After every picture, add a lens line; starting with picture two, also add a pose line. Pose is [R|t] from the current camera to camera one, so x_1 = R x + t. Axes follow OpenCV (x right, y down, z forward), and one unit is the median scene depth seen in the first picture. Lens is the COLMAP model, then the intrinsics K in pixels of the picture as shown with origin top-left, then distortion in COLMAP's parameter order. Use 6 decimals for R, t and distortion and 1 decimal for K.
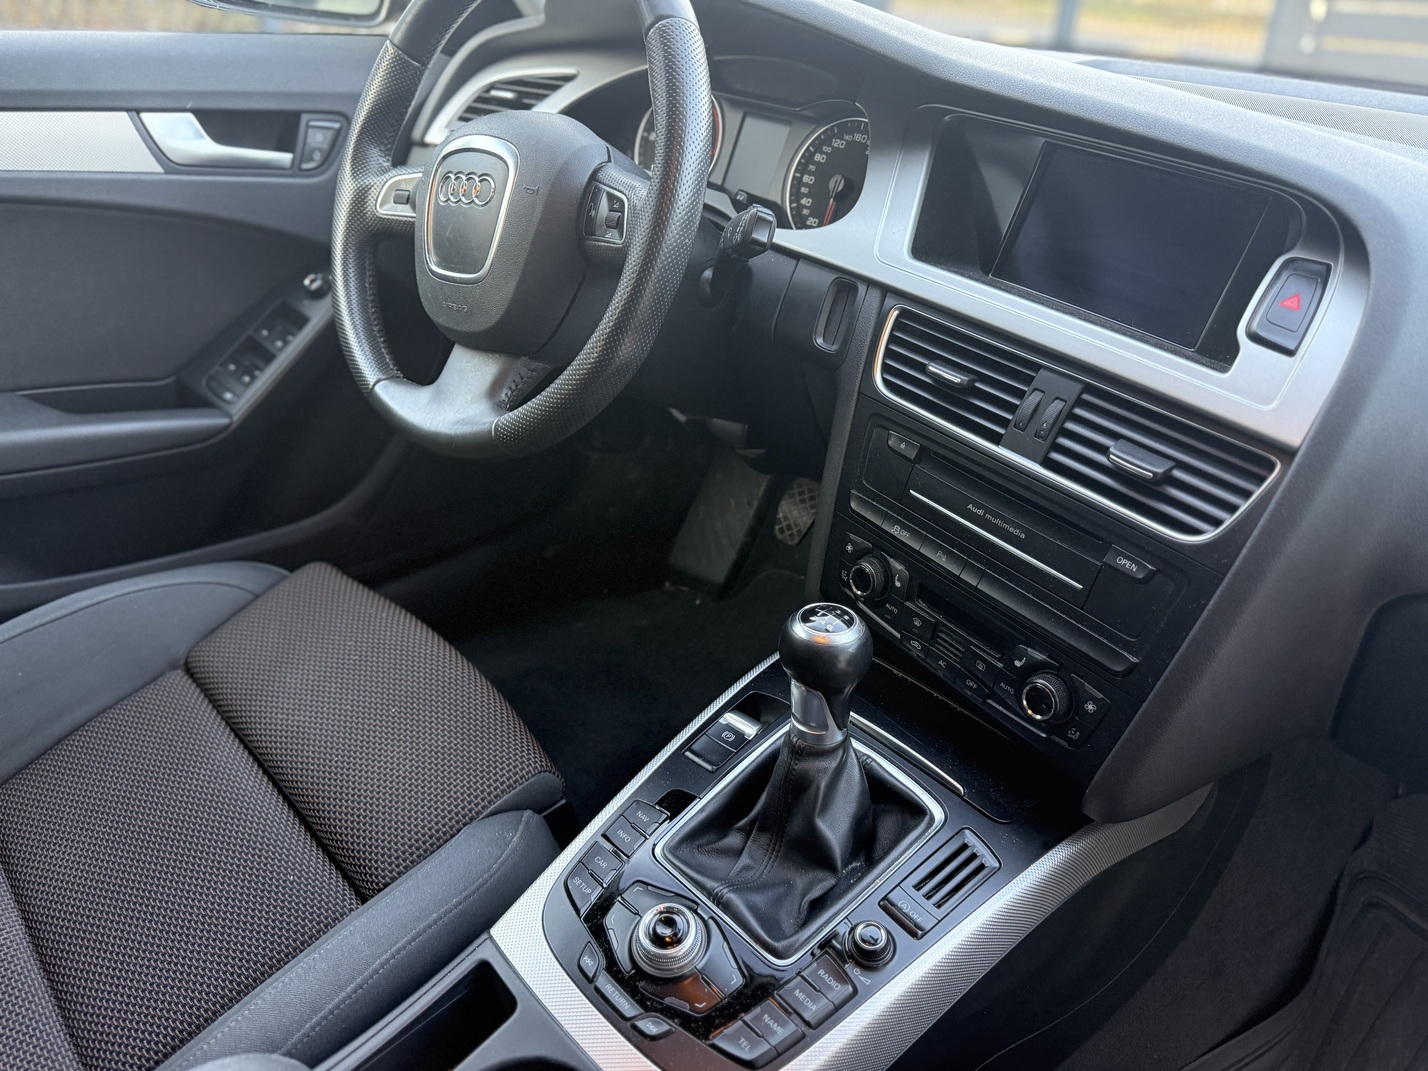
lens RADIAL K [[1021.5, 0, 707.7], [0, 1021.5, 535.3], [0, 0, 1]] dist [0.008977, -0.010853]
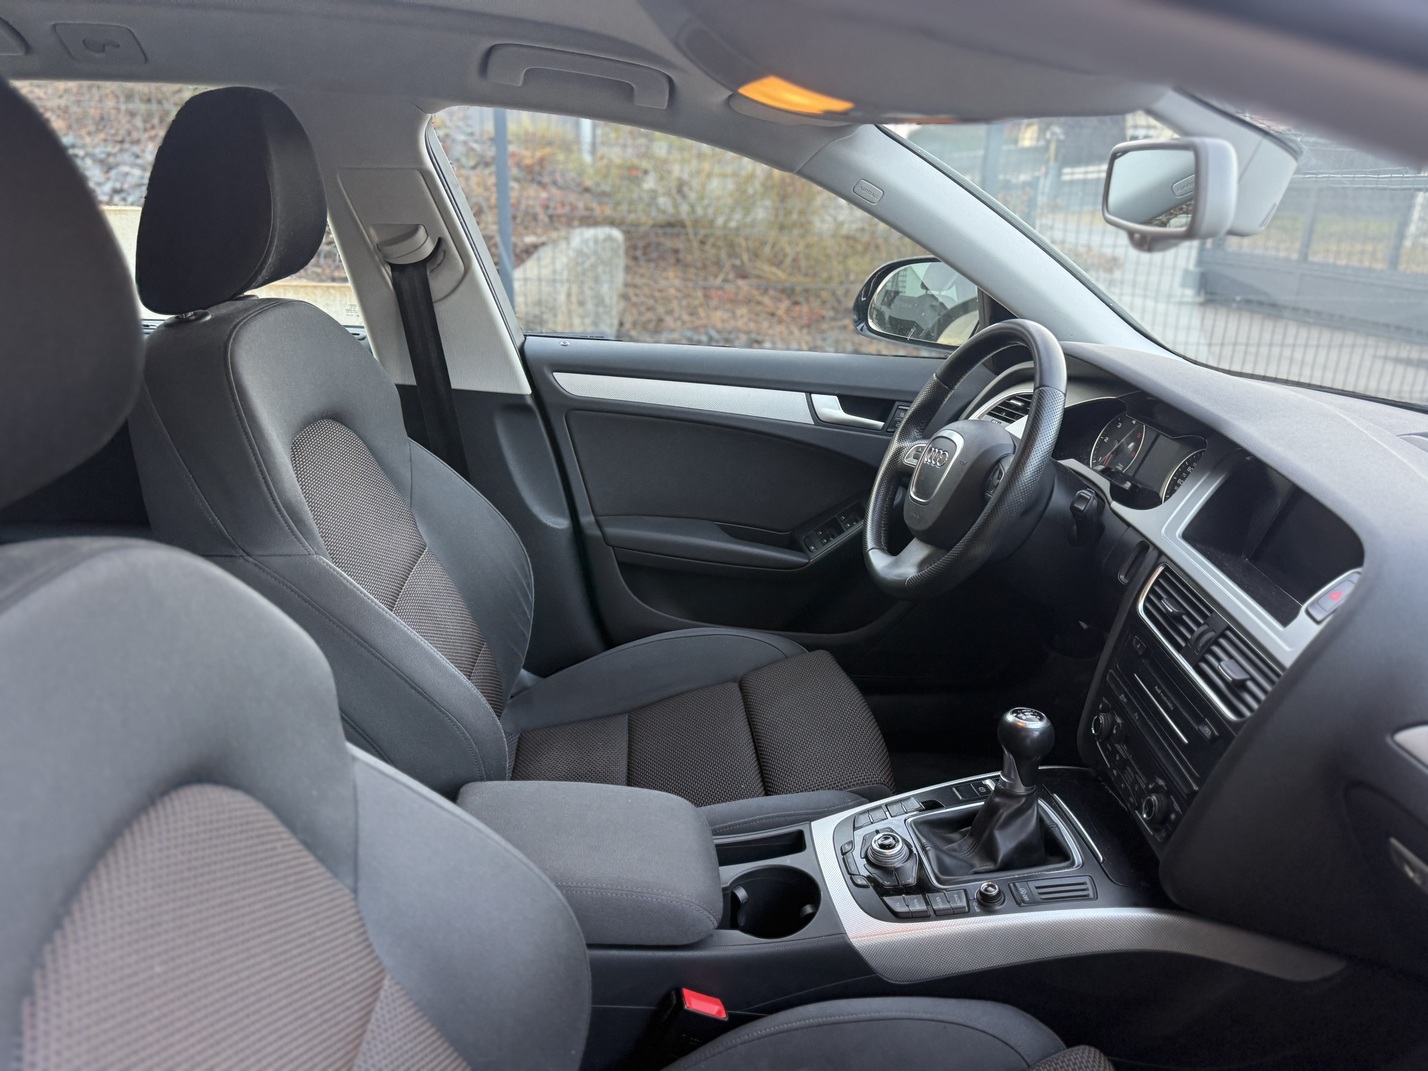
lens RADIAL K [[1021.5, 0, 715.4], [0, 1021.5, 535.4], [0, 0, 1]] dist [0.008977, -0.010853]
pose [[0.790165, 0.187103, -0.583636, 0.533829], [-0.313936, 0.941414, -0.123228, 0.142576], [0.526387, 0.280594, 0.802611, -0.625385]]
